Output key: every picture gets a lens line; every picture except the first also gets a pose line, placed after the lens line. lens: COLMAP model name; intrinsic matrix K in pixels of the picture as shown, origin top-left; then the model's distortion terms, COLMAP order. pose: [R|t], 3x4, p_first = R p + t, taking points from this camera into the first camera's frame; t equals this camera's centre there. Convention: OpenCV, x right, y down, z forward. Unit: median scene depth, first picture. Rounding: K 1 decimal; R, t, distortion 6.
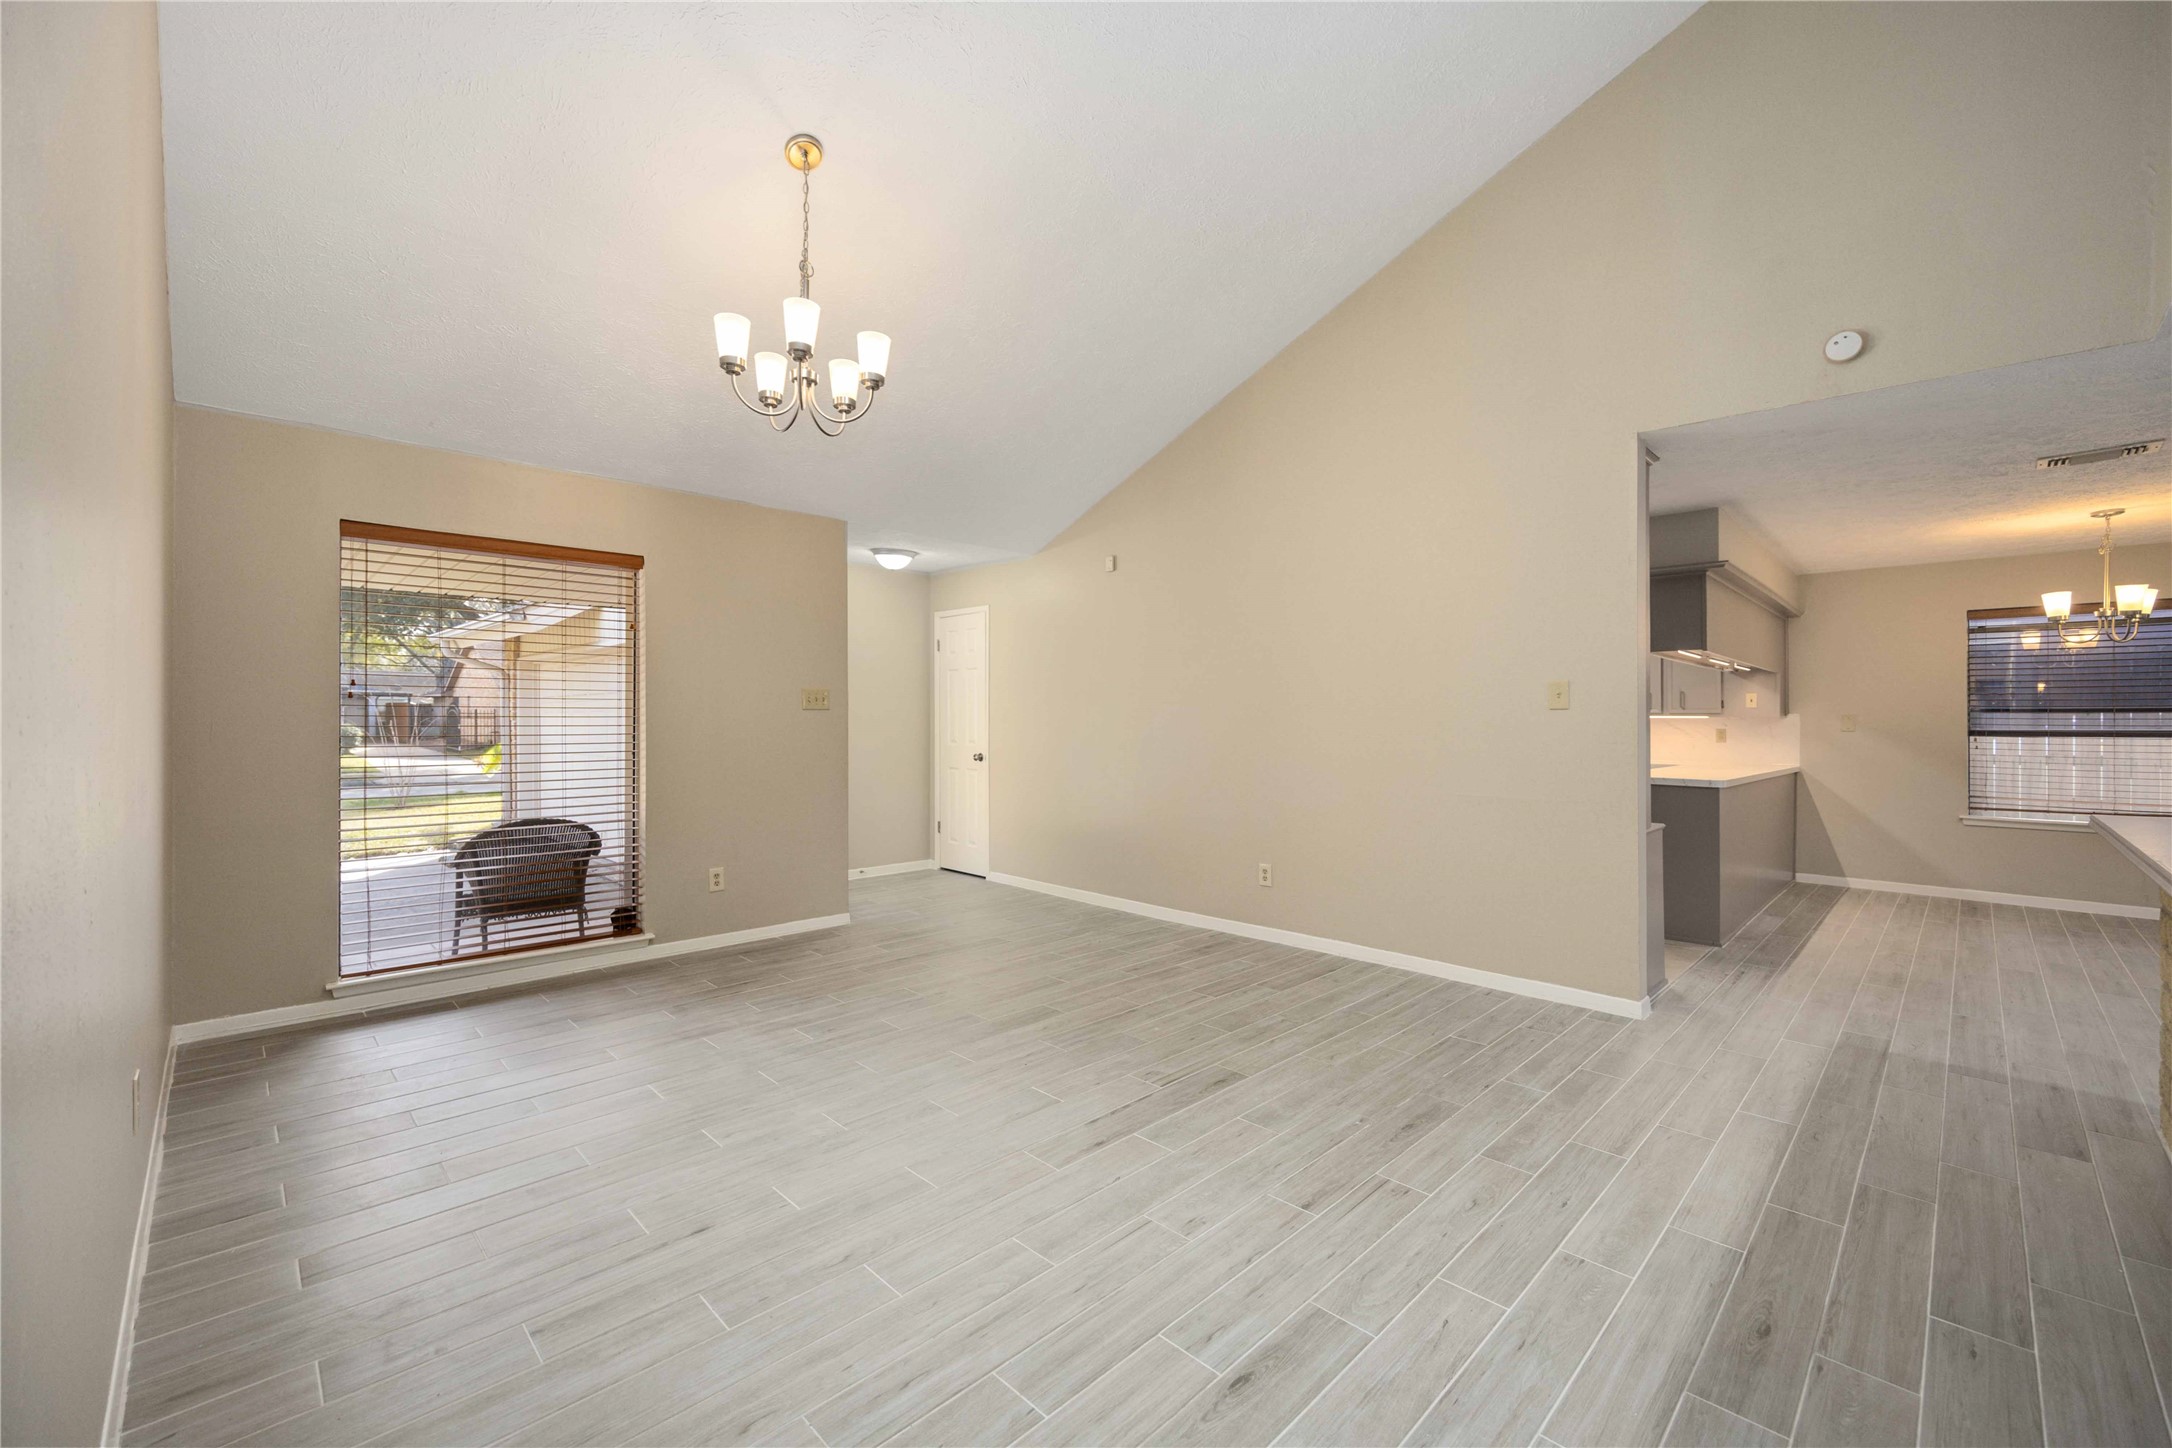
lens RADIAL K [[867.1, 0, 1084.2], [0, 867.1, 721.7], [0, 0, 1]] dist [-0.003198, 0.000062]
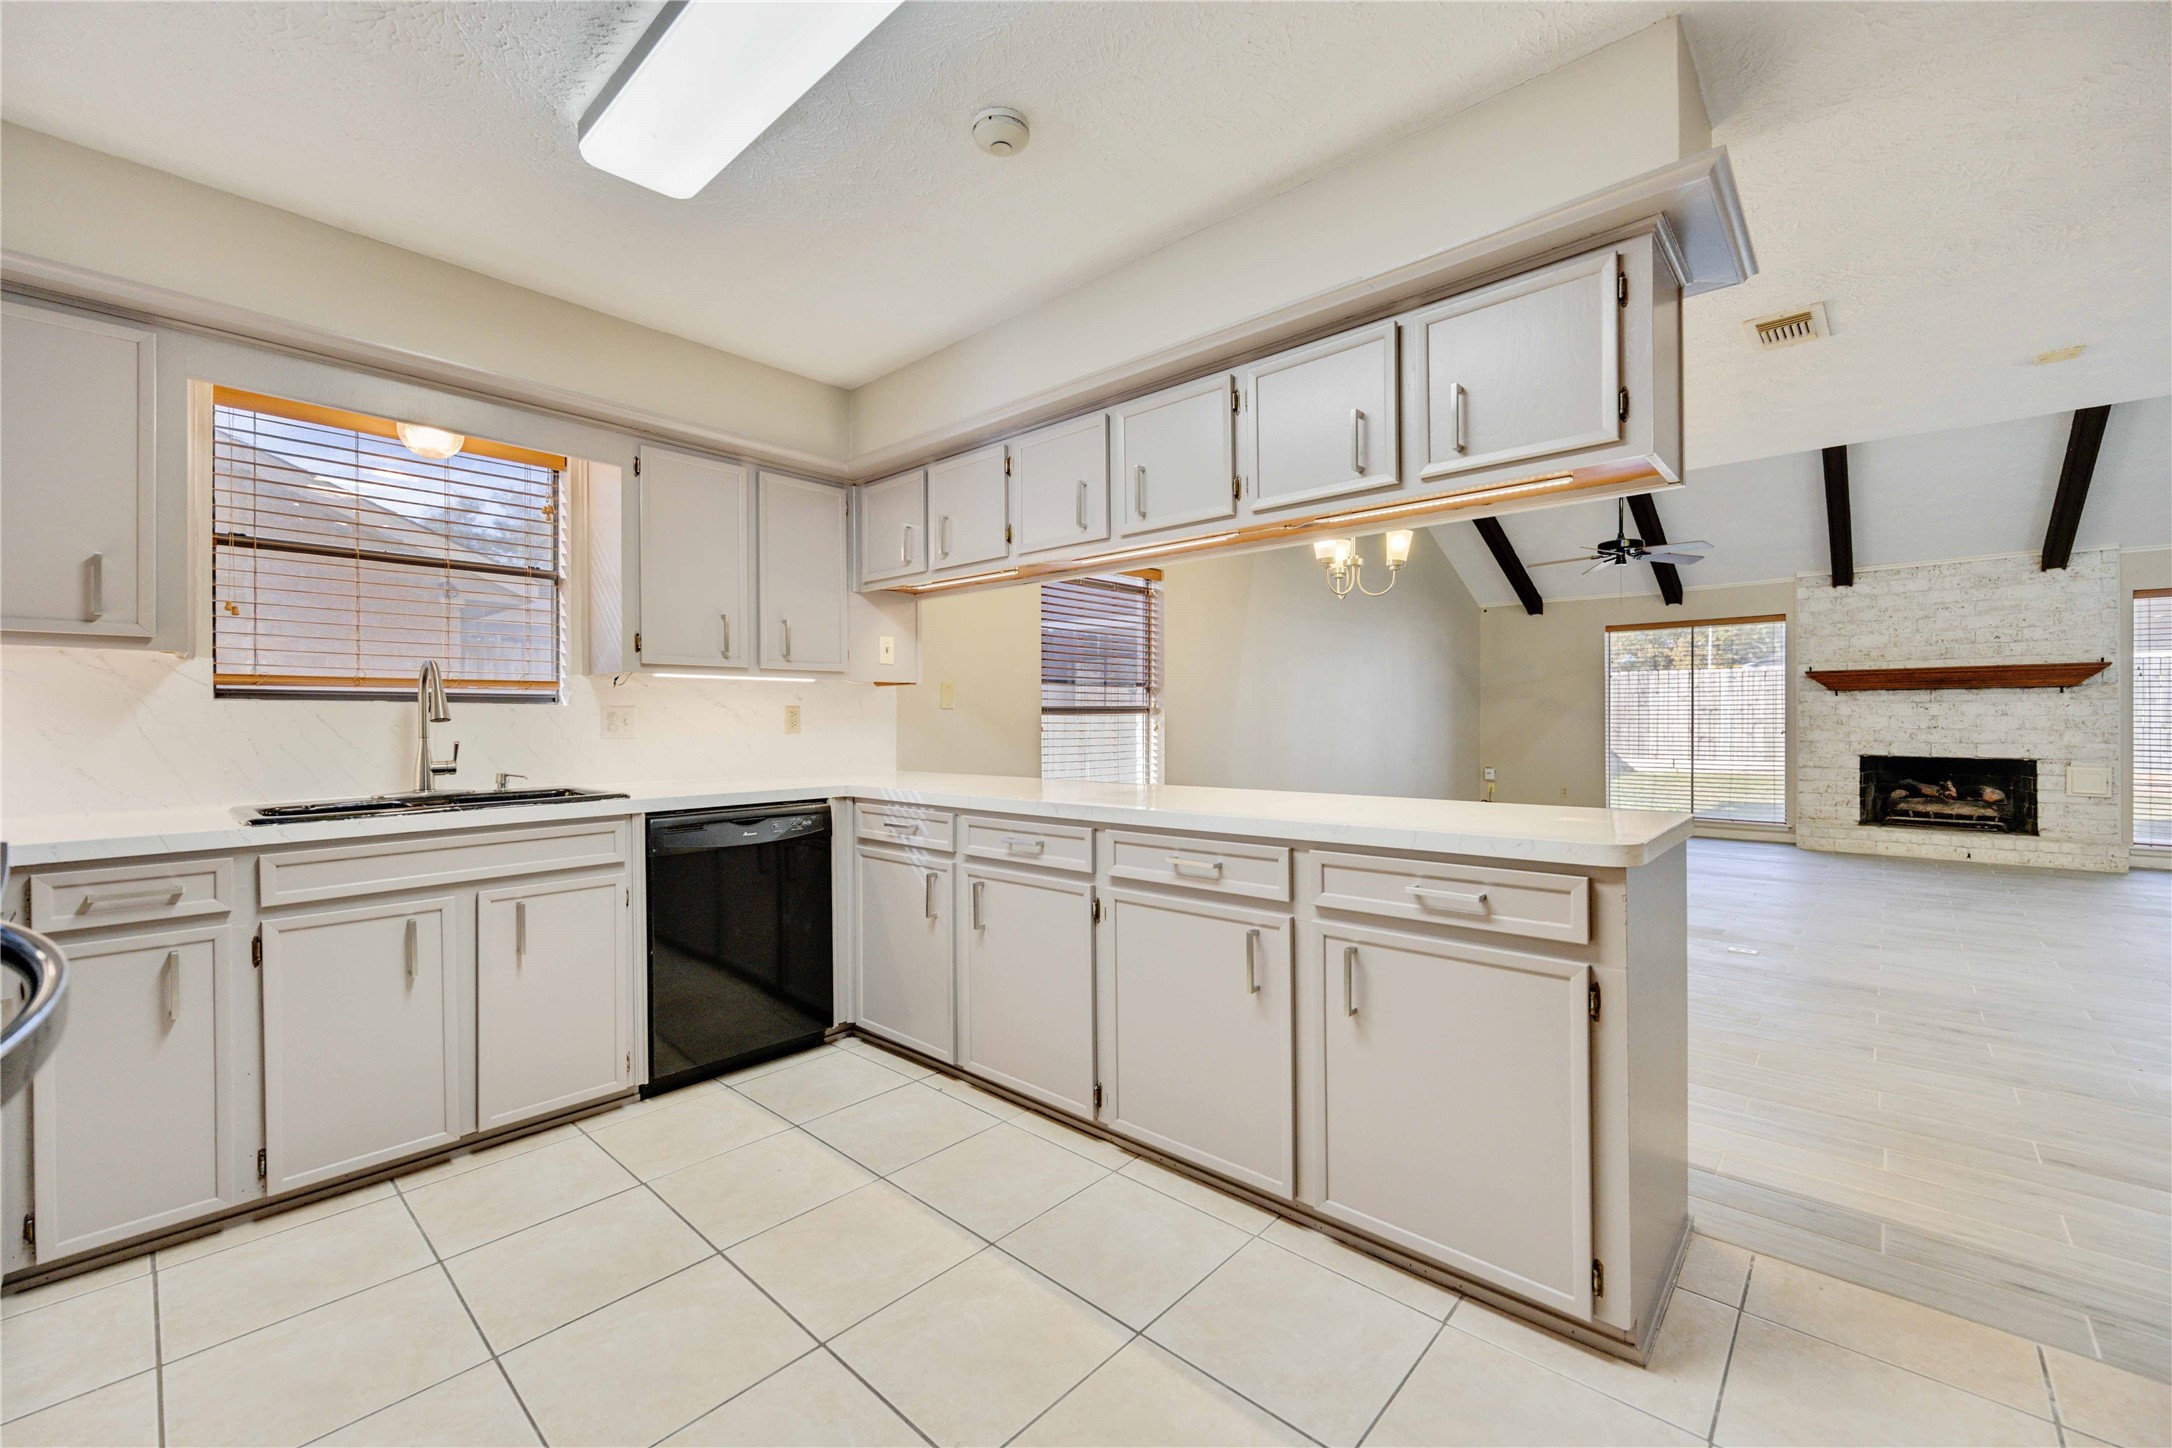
lens RADIAL K [[867.1, 0, 1084.2], [0, 867.1, 721.7], [0, 0, 1]] dist [-0.003198, 0.000062]
pose [[-0.056076, -0.011949, 0.998355, 0.694892], [0.009207, 0.999880, 0.012484, 0.032013], [-0.998384, 0.009892, -0.055960, 2.413058]]
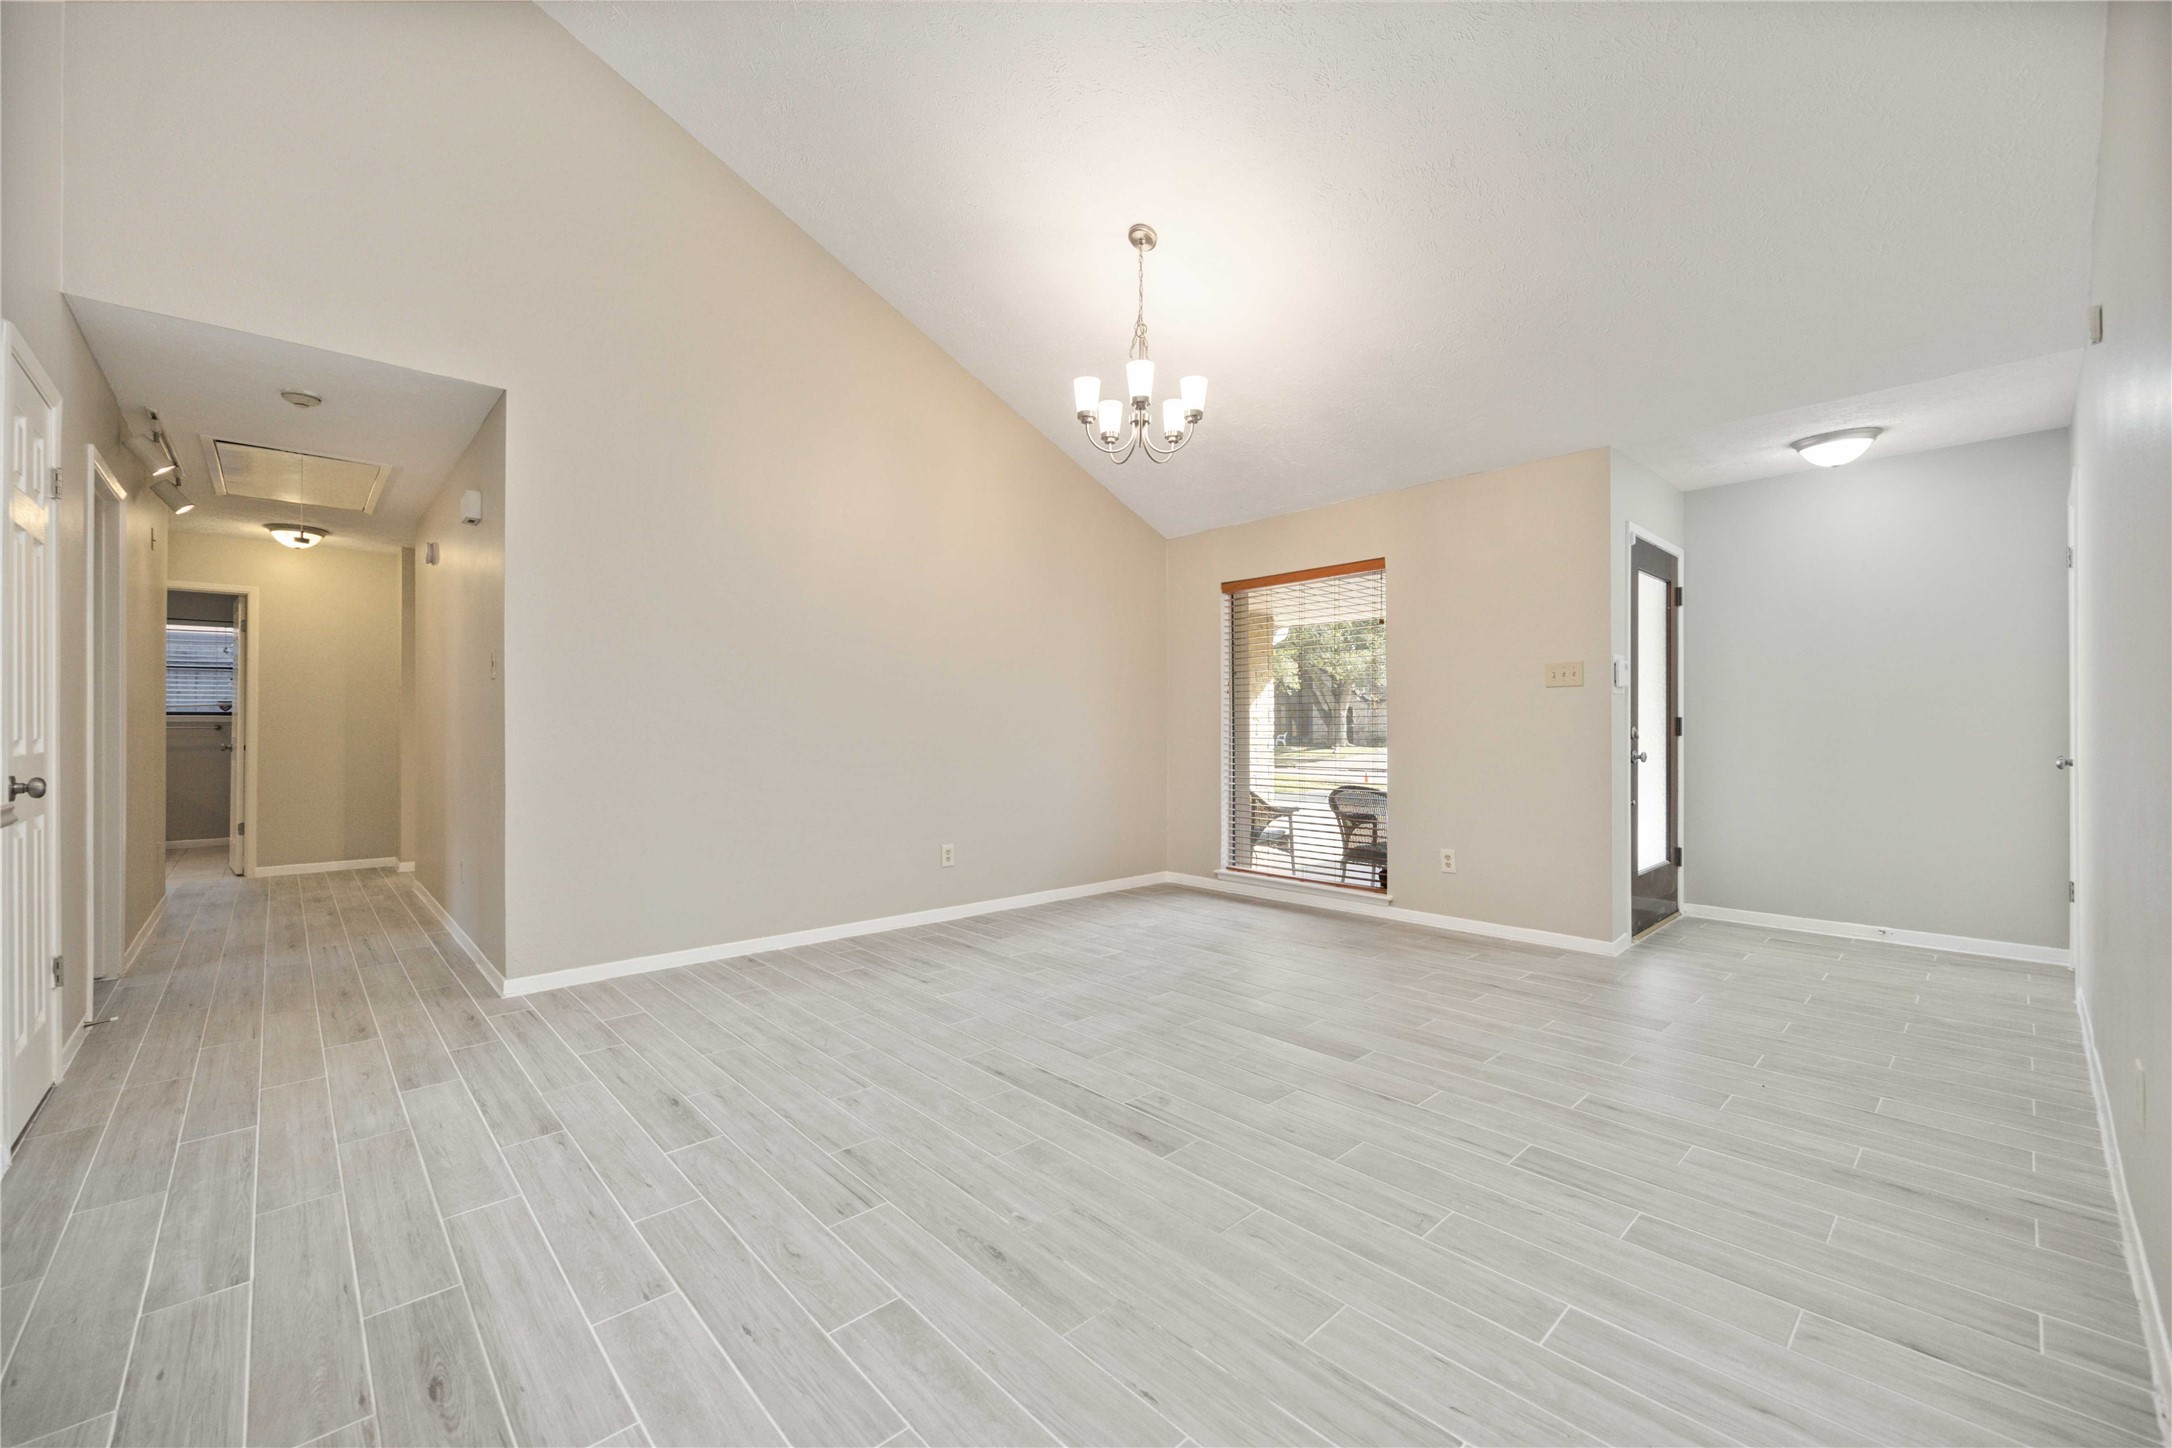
lens RADIAL K [[875.5, 0, 1089.3], [0, 875.5, 704.3], [0, 0, 1]] dist [-0.007650, -0.000531]
pose [[-0.022388, -0.028133, -0.999353, 1.092445], [-0.002104, 0.999603, -0.028093, 0.056137], [0.999747, 0.001474, -0.022438, 1.109928]]
